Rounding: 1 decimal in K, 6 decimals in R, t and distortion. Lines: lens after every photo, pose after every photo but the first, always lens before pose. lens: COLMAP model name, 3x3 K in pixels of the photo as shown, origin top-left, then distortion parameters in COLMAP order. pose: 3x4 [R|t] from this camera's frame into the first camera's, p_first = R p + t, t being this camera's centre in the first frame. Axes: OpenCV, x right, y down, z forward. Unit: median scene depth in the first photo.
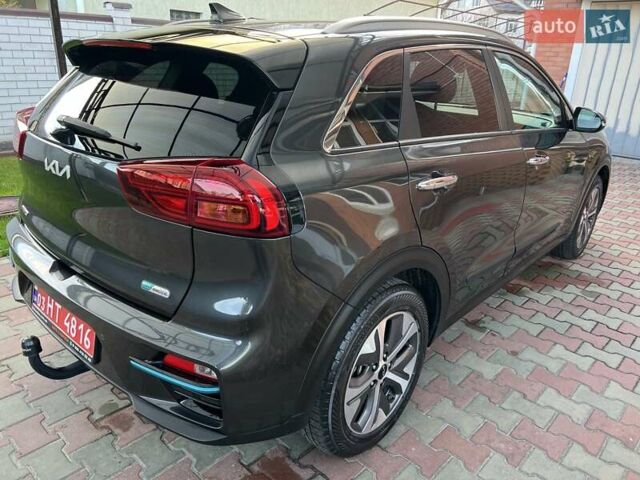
lens RADIAL K [[476.3, 0, 320.0], [0, 476.3, 239.5], [0, 0, 1]] dist [0.045412, -0.004181]
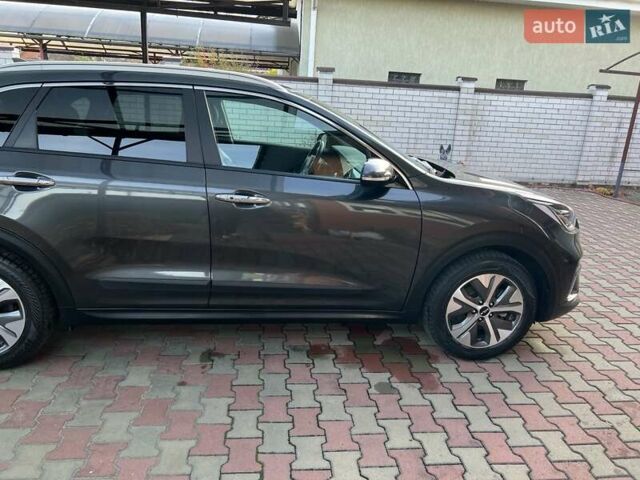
lens RADIAL K [[501.5, 0, 319.2], [0, 501.5, 238.7], [0, 0, 1]] dist [0.009207, 0.002354]
pose [[0.743766, 0.177103, -0.644552, 0.940822], [-0.270122, 0.961655, -0.047468, -0.044963], [0.611430, 0.209413, 0.763086, 0.296154]]
